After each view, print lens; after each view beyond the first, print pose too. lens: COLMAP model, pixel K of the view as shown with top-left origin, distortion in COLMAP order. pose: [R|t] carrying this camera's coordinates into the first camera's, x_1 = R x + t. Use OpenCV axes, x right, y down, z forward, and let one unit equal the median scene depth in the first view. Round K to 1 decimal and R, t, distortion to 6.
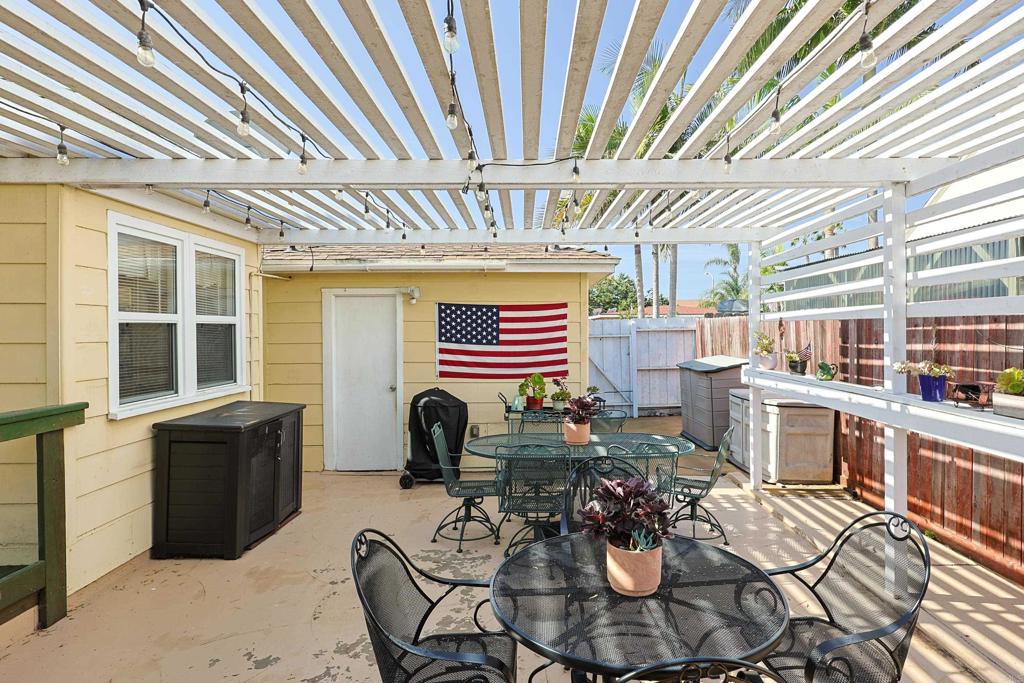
lens RADIAL K [[592.1, 0, 534.9], [0, 592.1, 325.9], [0, 0, 1]] dist [0.002894, 0.001386]
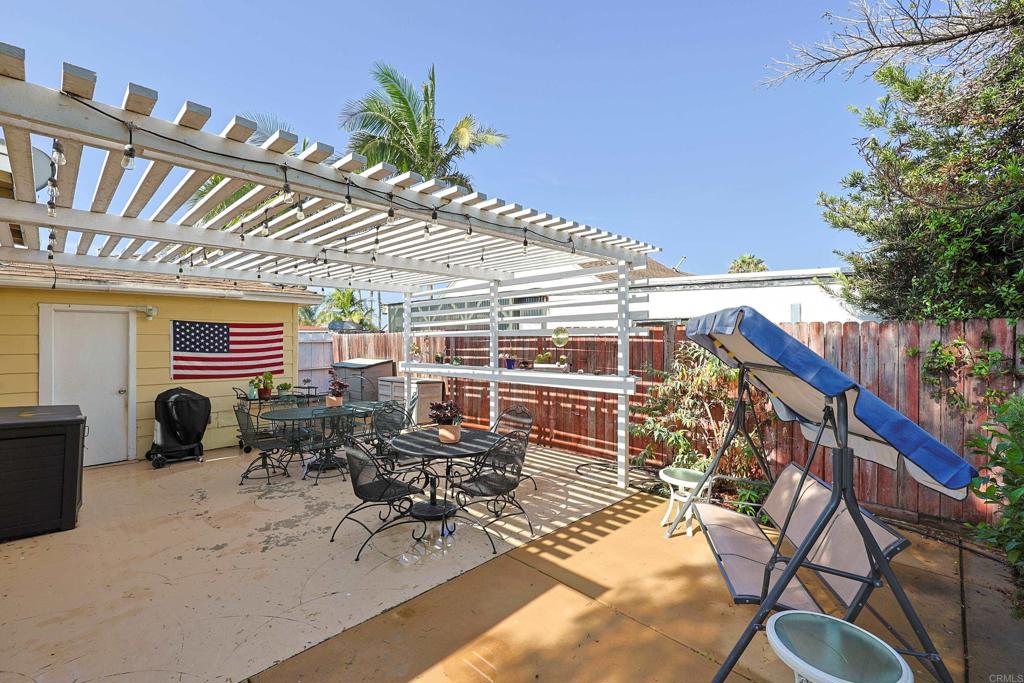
lens RADIAL K [[446.0, 0, 512.7], [0, 446.0, 340.1], [0, 0, 1]] dist [0.000006, 0.000114]
pose [[0.720620, 0.001970, 0.693327, -0.313334], [-0.003760, 0.999992, 0.001066, -0.000351], [-0.693320, -0.003375, 0.720622, -0.185732]]
